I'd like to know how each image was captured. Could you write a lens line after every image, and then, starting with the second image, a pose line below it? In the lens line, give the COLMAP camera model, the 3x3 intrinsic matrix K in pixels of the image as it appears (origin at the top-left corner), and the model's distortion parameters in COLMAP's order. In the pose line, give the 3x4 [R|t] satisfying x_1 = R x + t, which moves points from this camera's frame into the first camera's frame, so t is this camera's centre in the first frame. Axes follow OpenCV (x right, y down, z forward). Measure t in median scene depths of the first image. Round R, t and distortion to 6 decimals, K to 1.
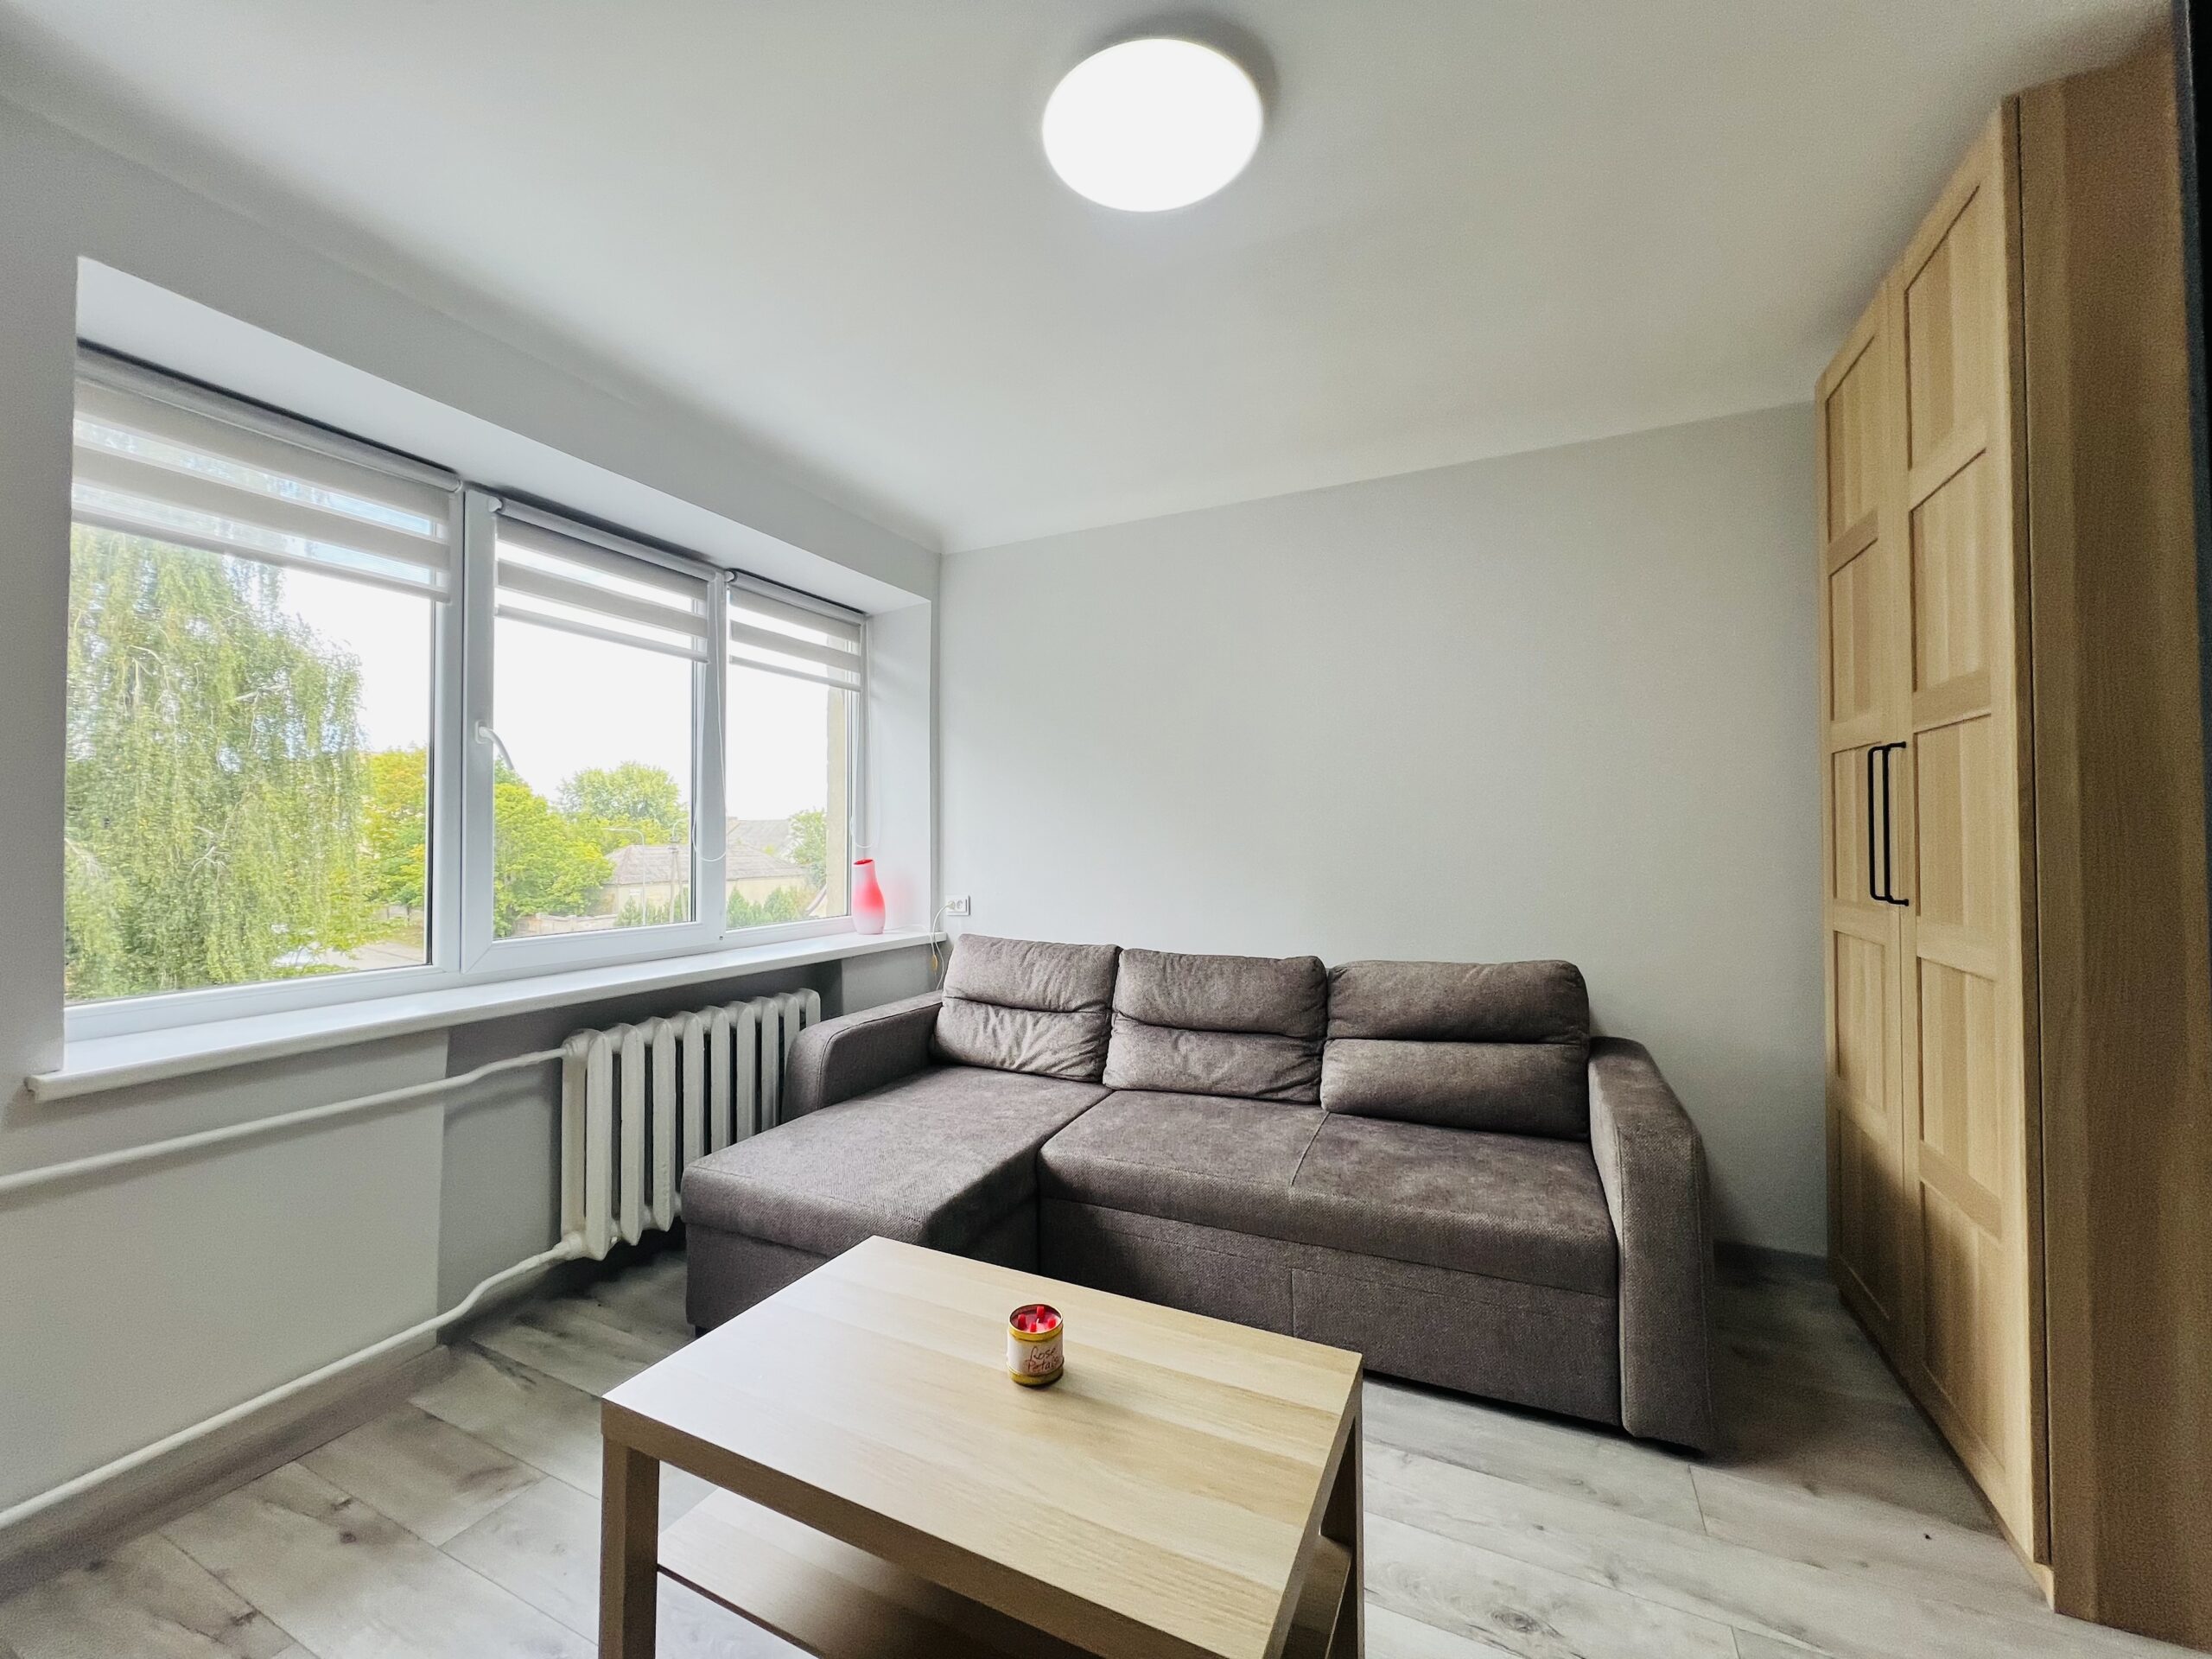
lens RADIAL K [[889.1, 0, 1095.1], [0, 889.1, 824.3], [0, 0, 1]] dist [-0.001240, 0.000403]
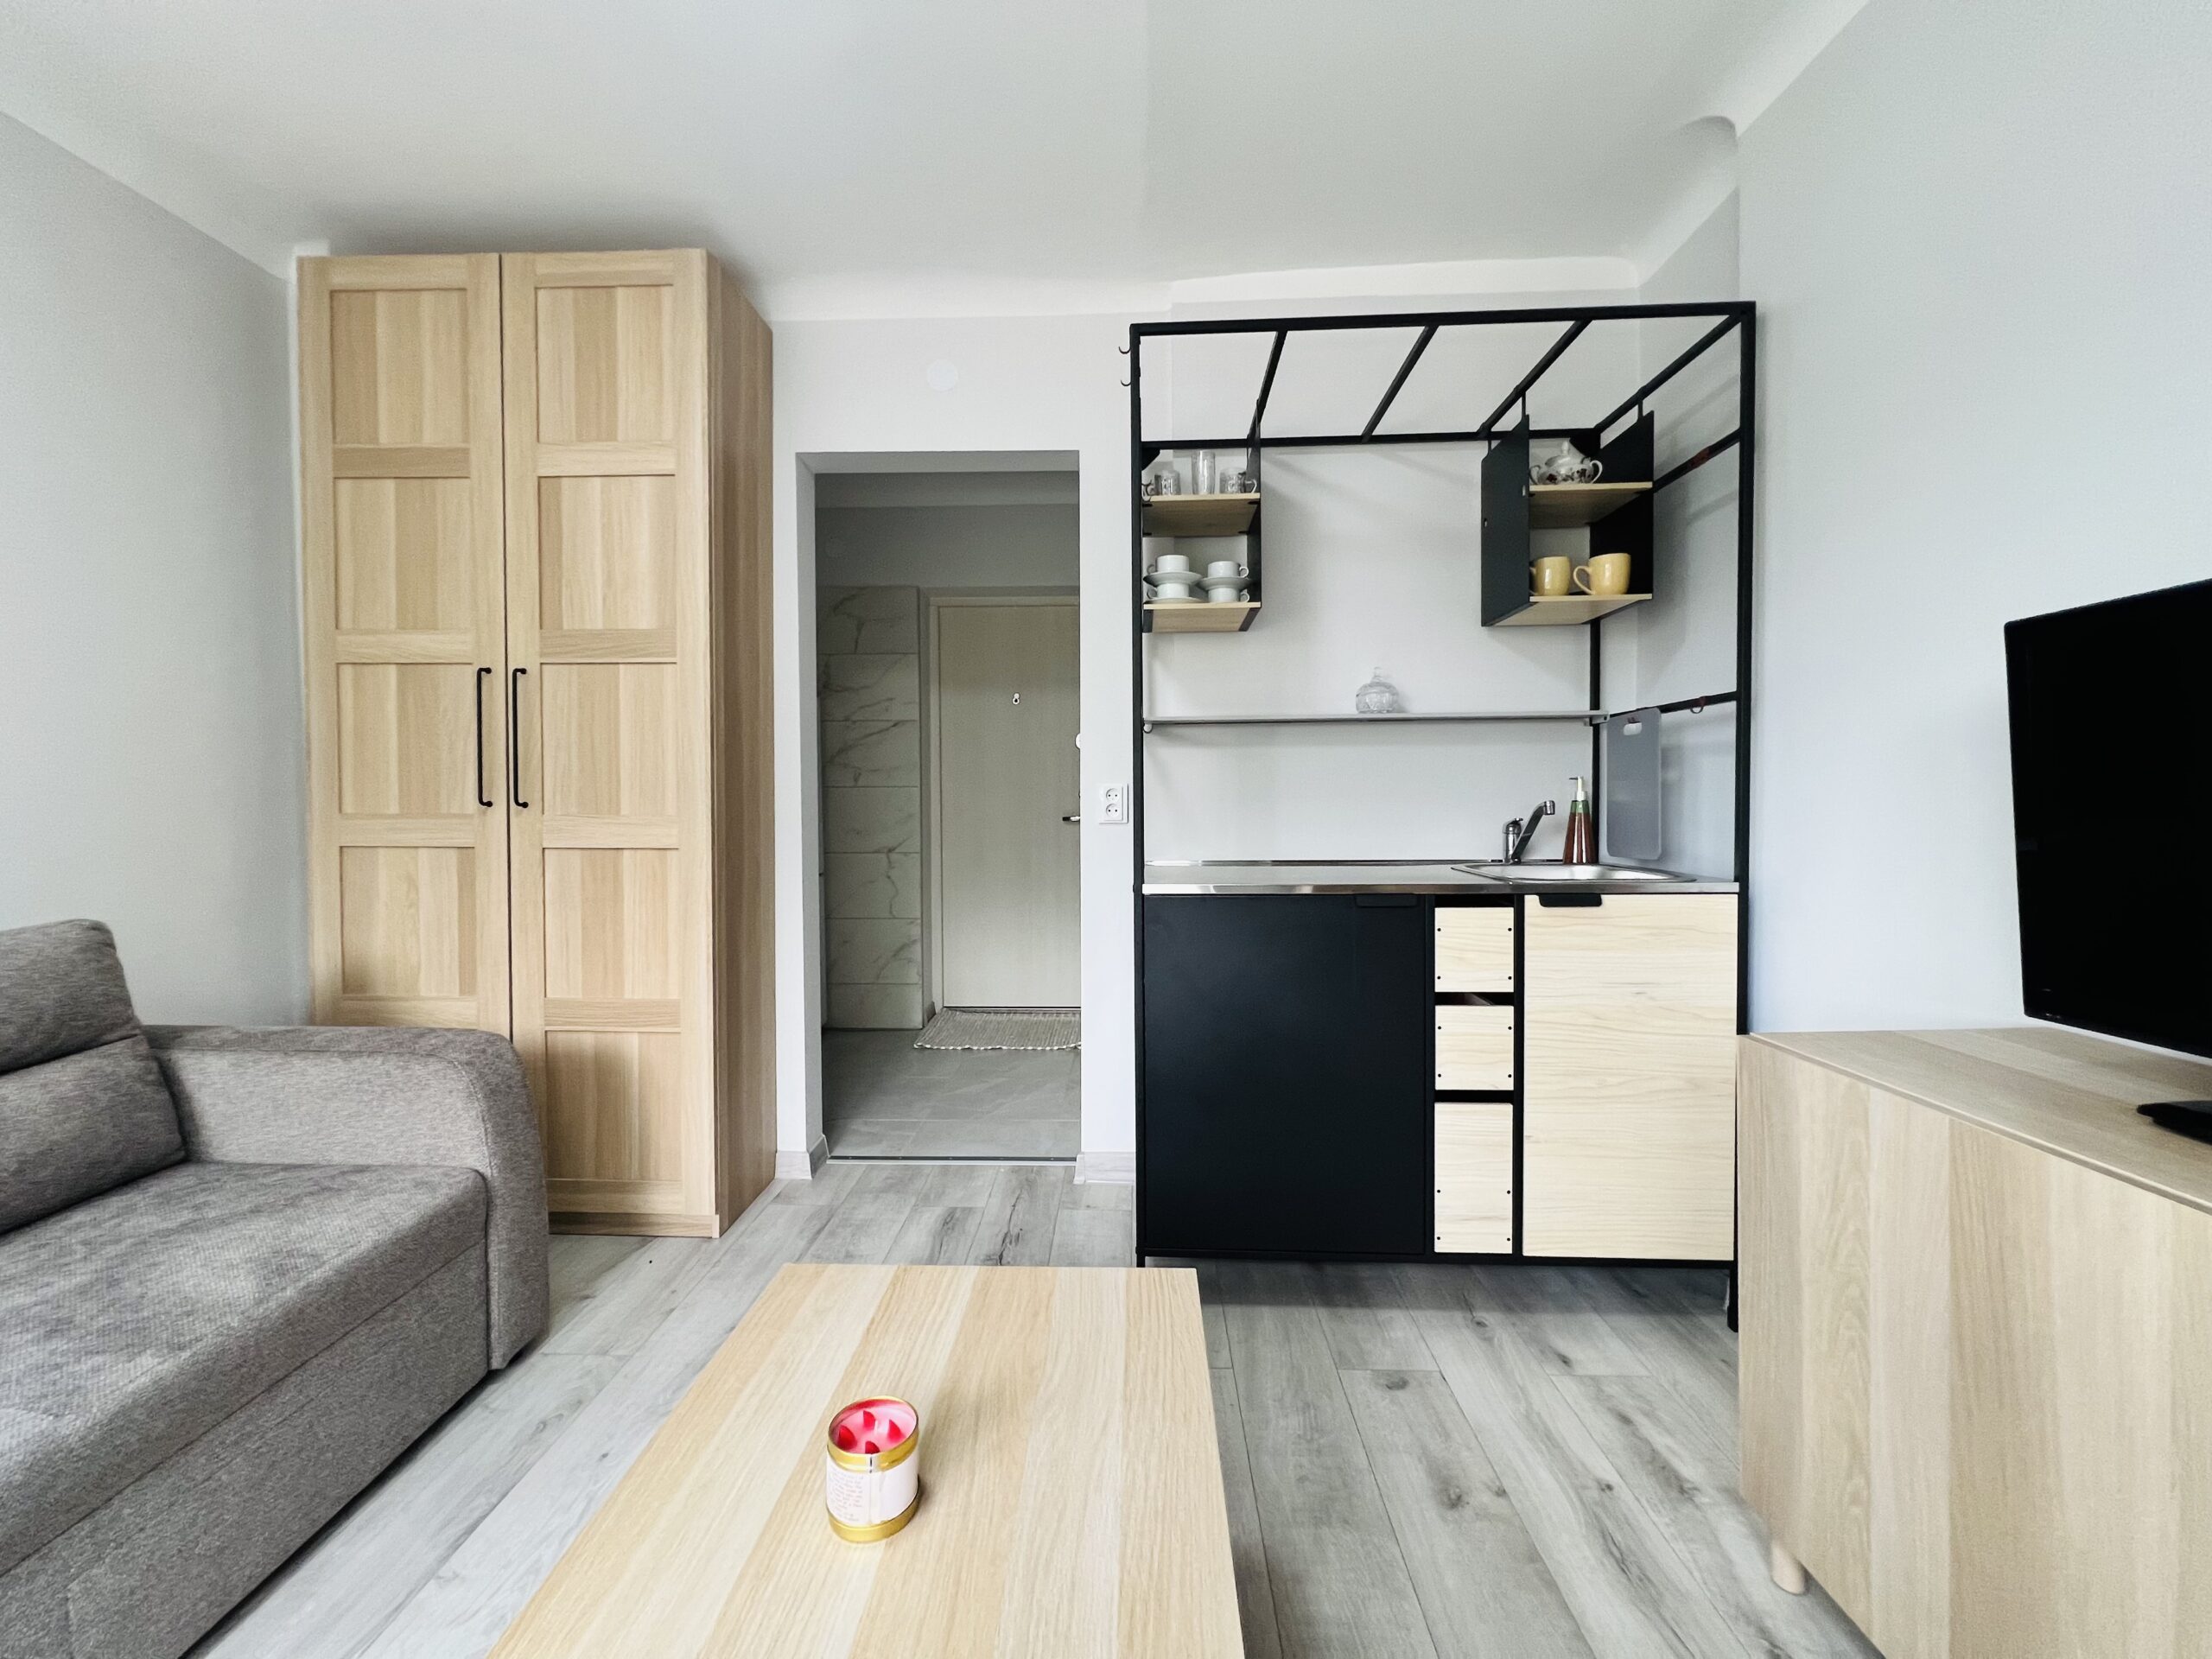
lens RADIAL K [[889.1, 0, 1099.2], [0, 889.1, 825.6], [0, 0, 1]] dist [-0.001240, 0.000403]
pose [[-0.398905, -0.018466, 0.916806, -0.358856], [-0.009446, 0.999827, 0.016029, 0.066803], [-0.916944, -0.002266, -0.399011, 0.575814]]
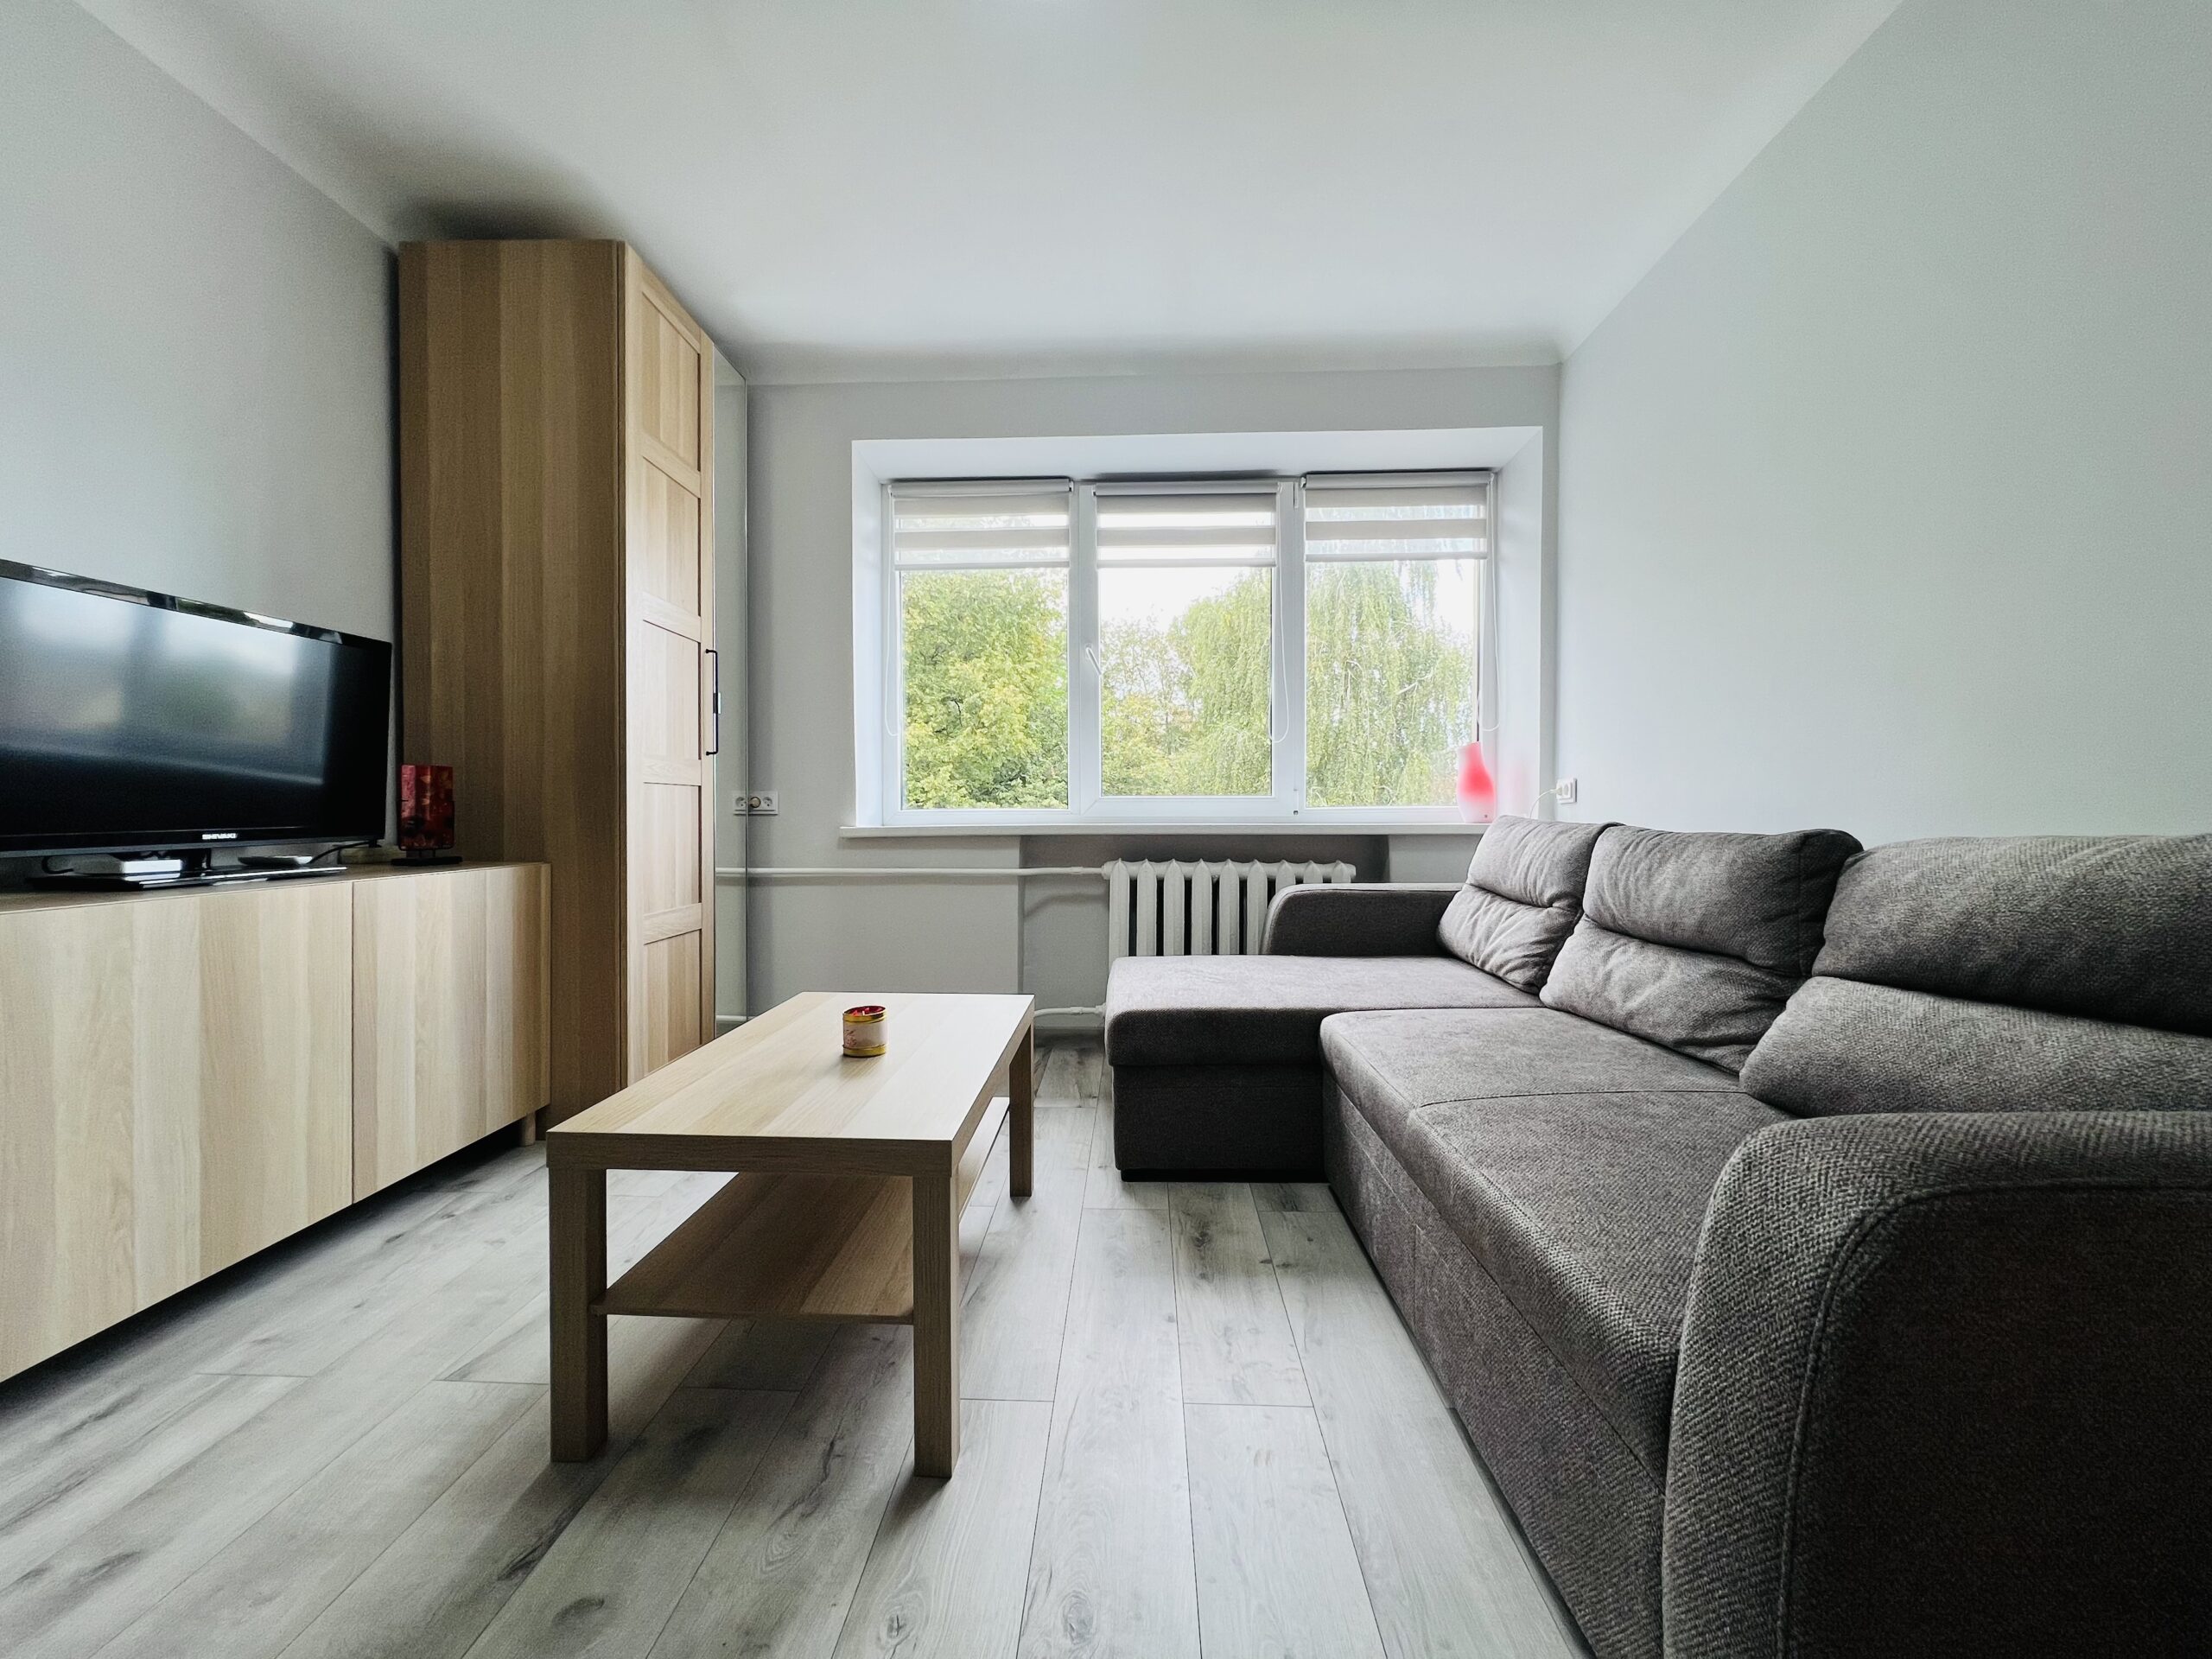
lens RADIAL K [[885.9, 0, 1099.2], [0, 885.9, 820.1], [0, 0, 1]] dist [0.000328, 0.000514]
pose [[0.393786, 0.013331, -0.919105, 0.636247], [0.018651, 0.999573, 0.022489, 0.137172], [0.919013, -0.025998, 0.393369, 0.425877]]
